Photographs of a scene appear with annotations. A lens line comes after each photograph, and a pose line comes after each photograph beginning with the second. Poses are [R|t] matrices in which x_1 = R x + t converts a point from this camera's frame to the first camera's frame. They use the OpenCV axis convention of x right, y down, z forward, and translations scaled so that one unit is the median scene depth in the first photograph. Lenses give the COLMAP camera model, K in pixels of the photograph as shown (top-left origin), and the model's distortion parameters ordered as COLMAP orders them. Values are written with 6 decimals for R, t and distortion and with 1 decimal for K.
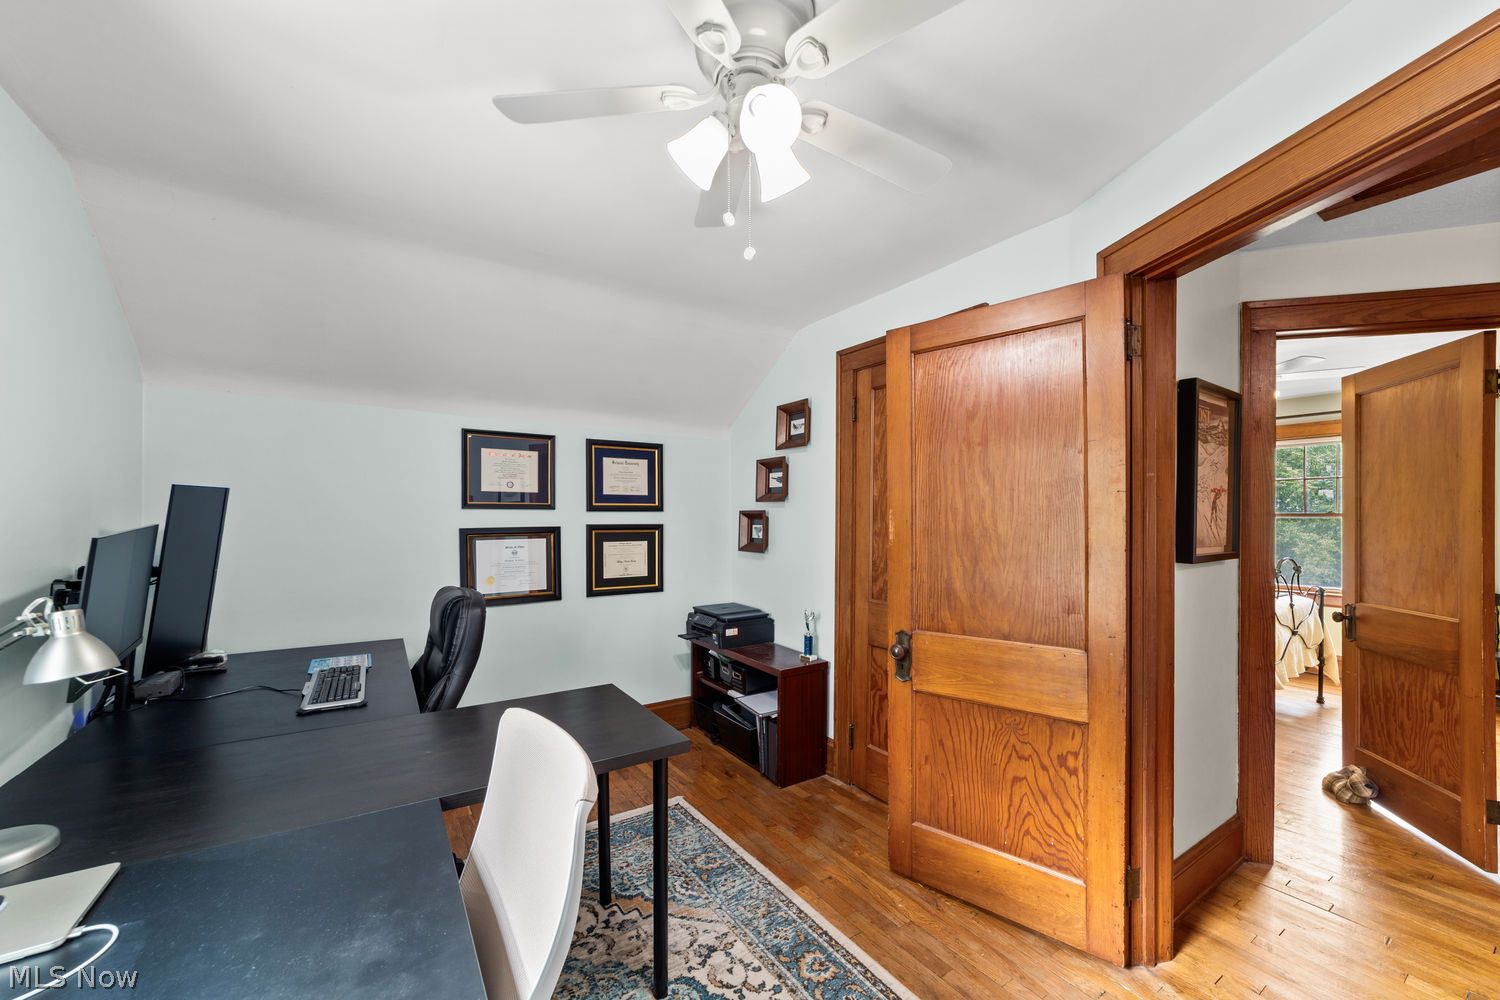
lens RADIAL K [[579.4, 0, 742.0], [0, 579.4, 514.3], [0, 0, 1]] dist [-0.014158, 0.006106]
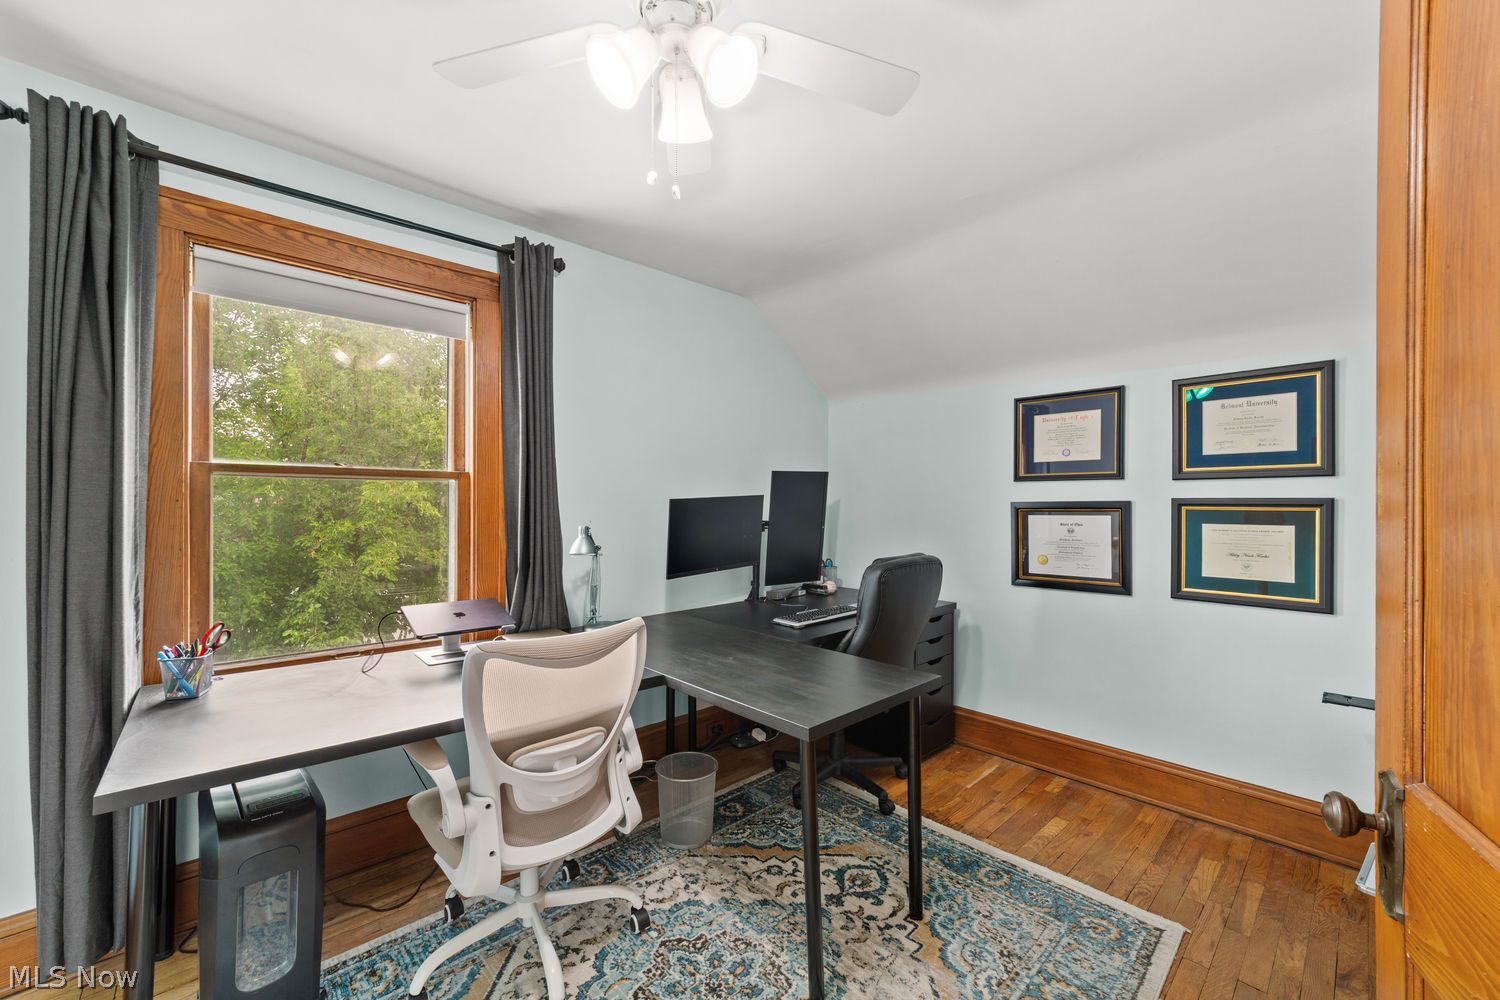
lens RADIAL K [[587.8, 0, 745.8], [0, 587.8, 502.4], [0, 0, 1]] dist [-0.013485, 0.009532]
pose [[0.180624, 0.001444, -0.983551, 0.366906], [0.009002, 0.999955, 0.003121, 0.016055], [0.983511, -0.009418, 0.180603, 0.353635]]
